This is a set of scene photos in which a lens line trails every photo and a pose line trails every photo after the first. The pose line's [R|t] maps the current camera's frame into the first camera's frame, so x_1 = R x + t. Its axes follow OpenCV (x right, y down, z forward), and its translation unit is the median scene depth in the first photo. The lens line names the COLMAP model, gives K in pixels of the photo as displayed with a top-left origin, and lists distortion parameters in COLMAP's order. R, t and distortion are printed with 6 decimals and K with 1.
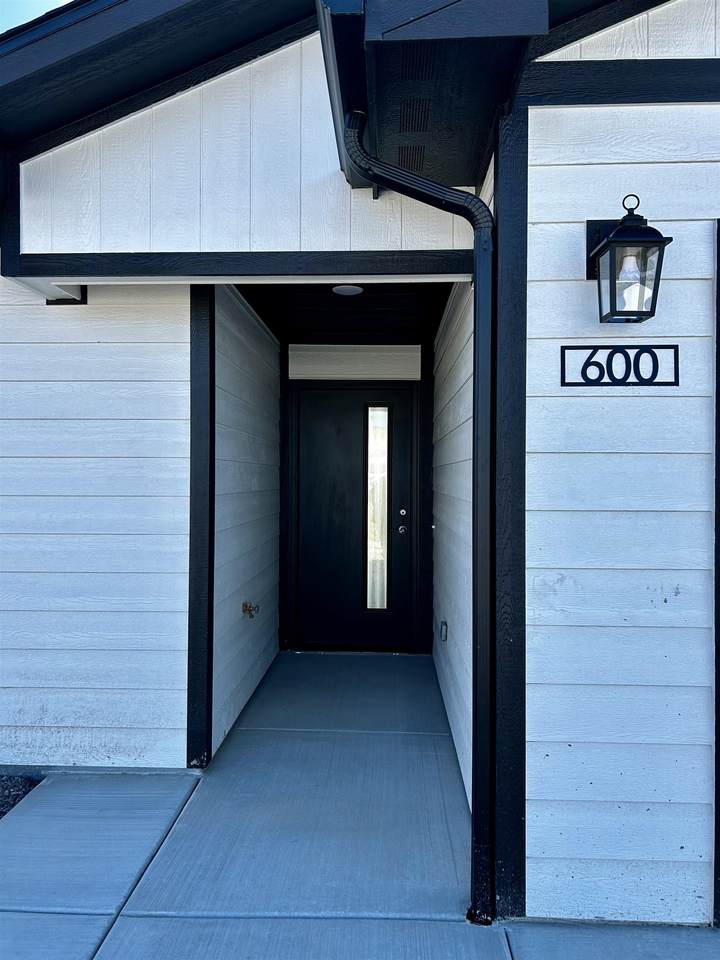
lens RADIAL K [[705.1, 0, 360.0], [0, 705.1, 480.0], [0, 0, 1]] dist [0.073620, -0.082257]
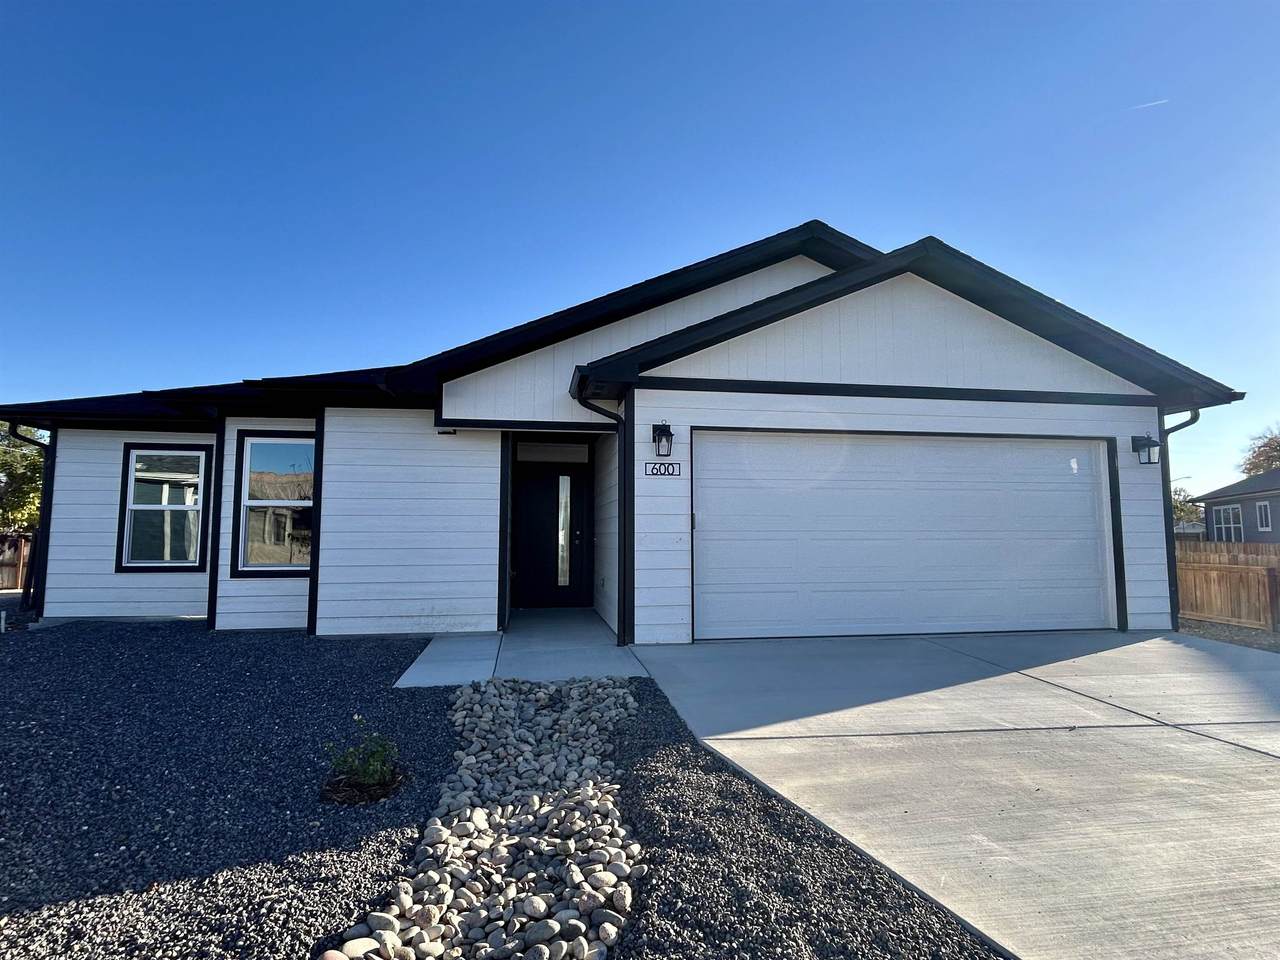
lens RADIAL K [[742.9, 0, 650.6], [0, 742.9, 475.0], [0, 0, 1]] dist [0.002322, 0.000514]
pose [[0.976085, 0.013494, 0.216969, -0.423192], [0.006549, 0.995793, -0.091394, 0.174674], [-0.217289, 0.090629, 0.971891, -2.273516]]
